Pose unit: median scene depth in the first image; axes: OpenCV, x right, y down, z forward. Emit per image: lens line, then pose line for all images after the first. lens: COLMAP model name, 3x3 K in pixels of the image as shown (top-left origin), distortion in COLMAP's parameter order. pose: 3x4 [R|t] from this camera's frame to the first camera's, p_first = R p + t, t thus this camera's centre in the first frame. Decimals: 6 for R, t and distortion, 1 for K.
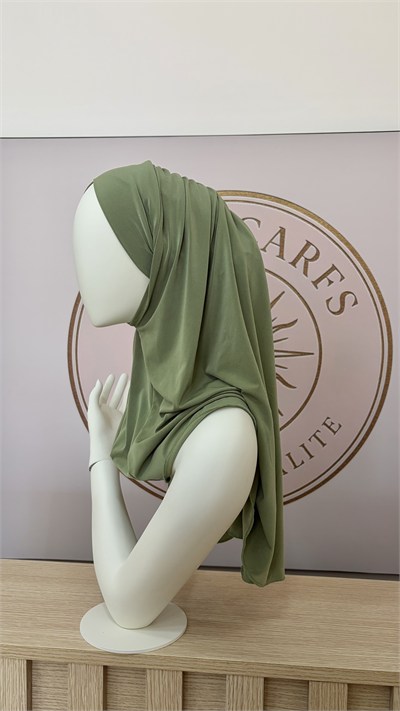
lens RADIAL K [[541.0, 0, 197.2], [0, 541.0, 356.1], [0, 0, 1]] dist [0.049438, -0.080539]
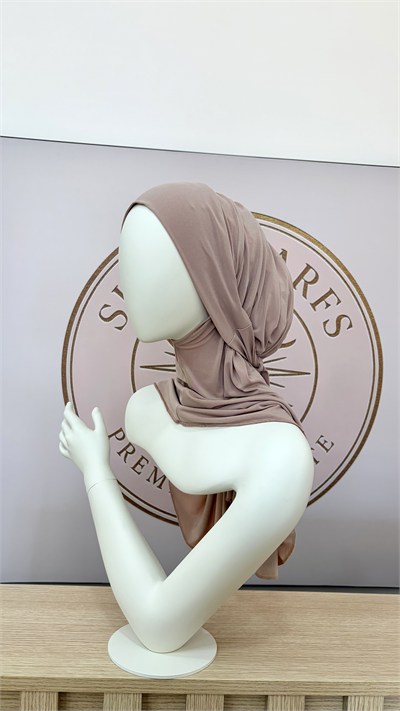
lens RADIAL K [[541.0, 0, 199.3], [0, 541.0, 359.9], [0, 0, 1]] dist [0.049438, -0.080539]
pose [[0.987816, 0.033436, 0.151991, -0.171584], [-0.030854, 0.999337, -0.019317, -0.004567], [-0.152536, 0.014392, 0.988193, 0.015927]]
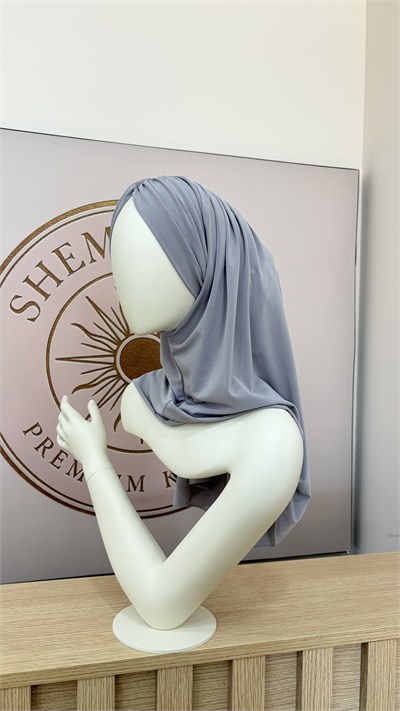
lens RADIAL K [[541.0, 0, 198.7], [0, 541.0, 358.4], [0, 0, 1]] dist [0.049438, -0.080539]
pose [[0.938461, -0.000784, 0.345386, -0.231098], [0.002621, 0.999985, -0.004852, -0.003176], [-0.345377, 0.005459, 0.938448, 0.011506]]
